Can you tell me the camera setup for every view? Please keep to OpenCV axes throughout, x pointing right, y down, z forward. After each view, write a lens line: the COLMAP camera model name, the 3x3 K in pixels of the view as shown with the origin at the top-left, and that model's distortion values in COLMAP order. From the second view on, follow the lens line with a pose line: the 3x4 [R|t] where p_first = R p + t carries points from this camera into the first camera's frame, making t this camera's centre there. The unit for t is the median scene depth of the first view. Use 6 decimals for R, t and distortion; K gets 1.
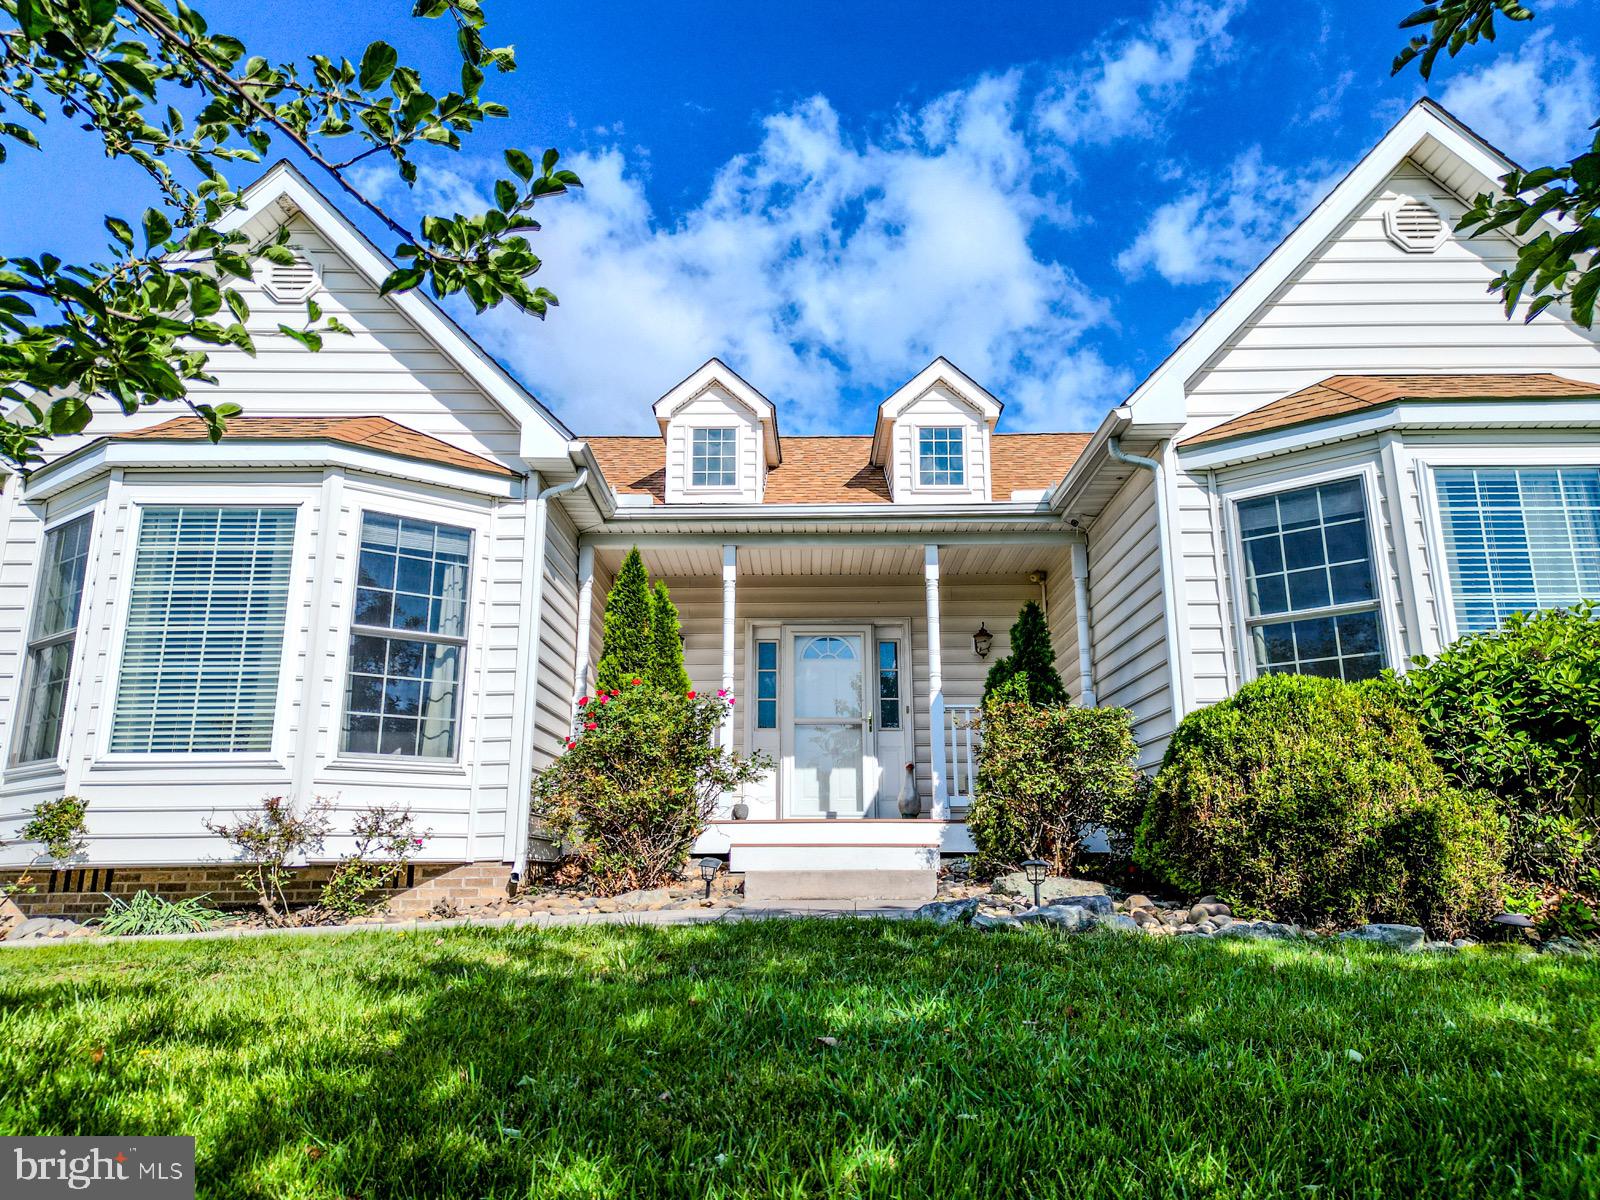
lens RADIAL K [[1117.1, 0, 800.1], [0, 1117.1, 598.9], [0, 0, 1]] dist [0.059977, -0.048077]
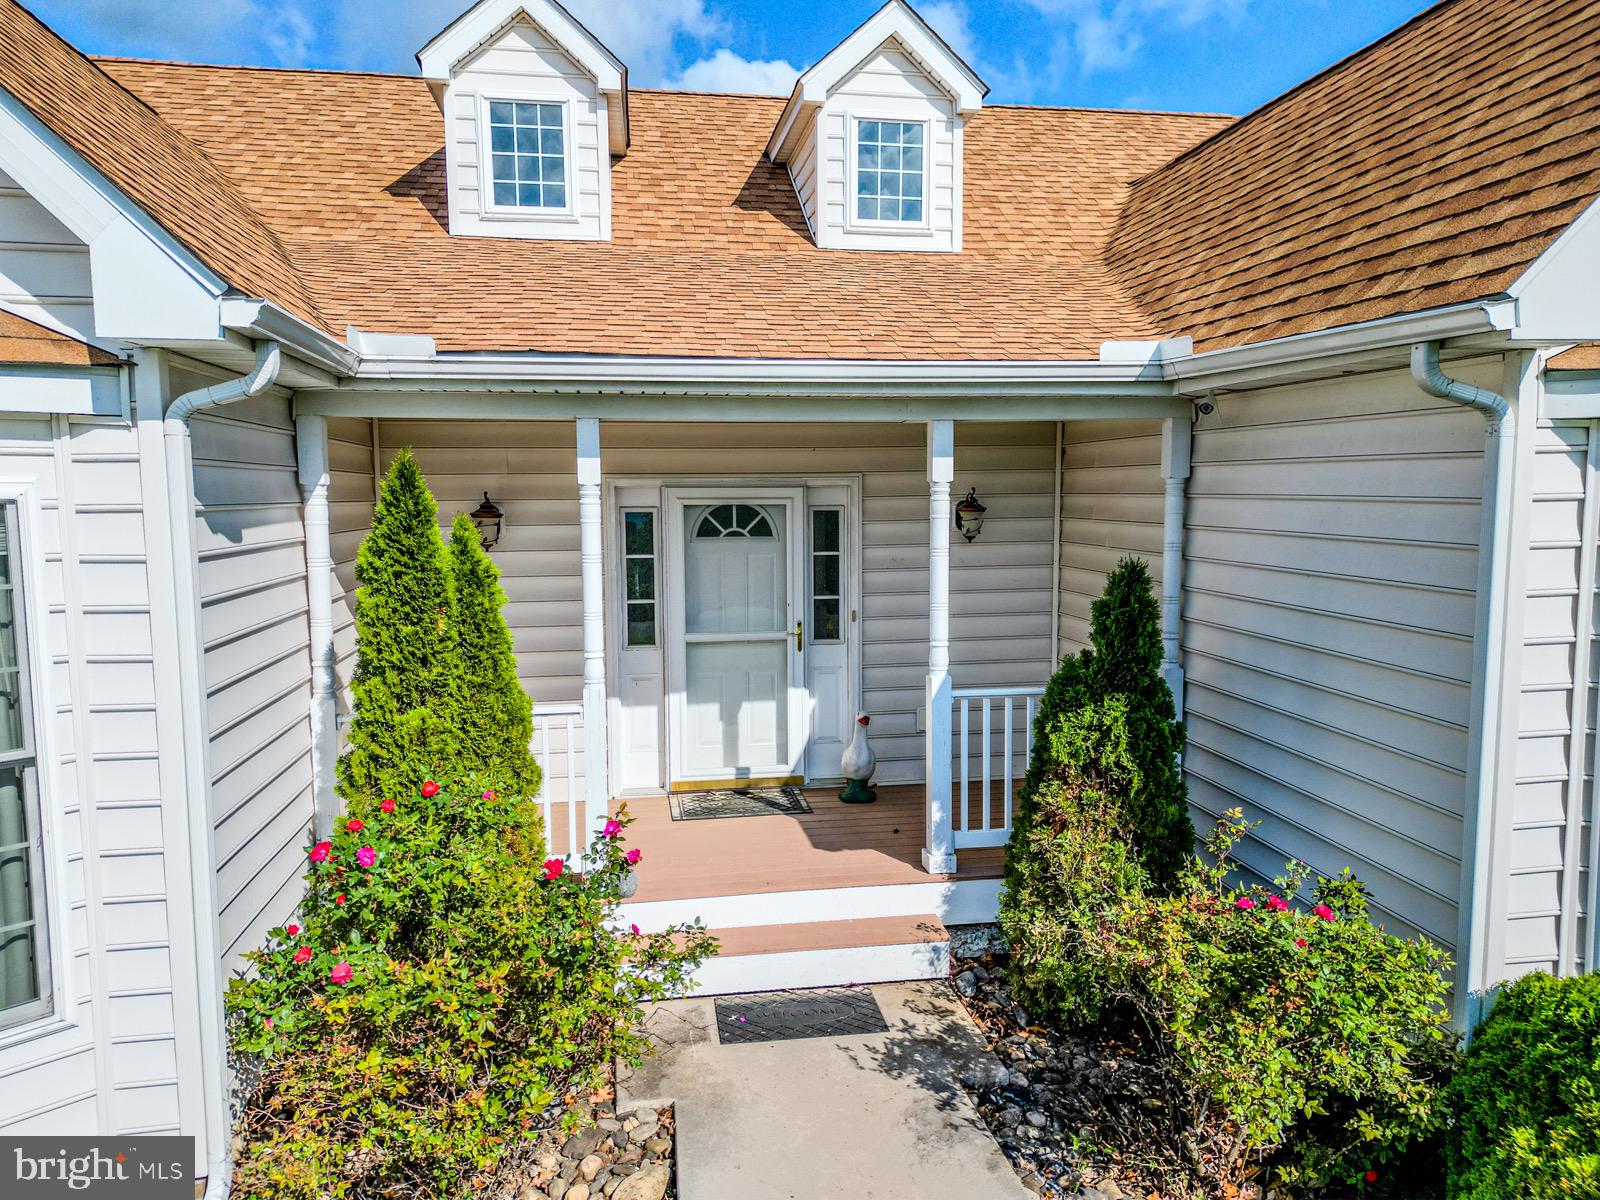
lens RADIAL K [[1117.1, 0, 800.6], [0, 1117.1, 586.8], [0, 0, 1]] dist [0.059977, -0.048077]
pose [[0.985244, -0.022862, 0.169619, -0.056777], [-0.034928, 0.943326, 0.330024, -0.159807], [-0.167551, -0.331079, 0.928608, 0.457657]]
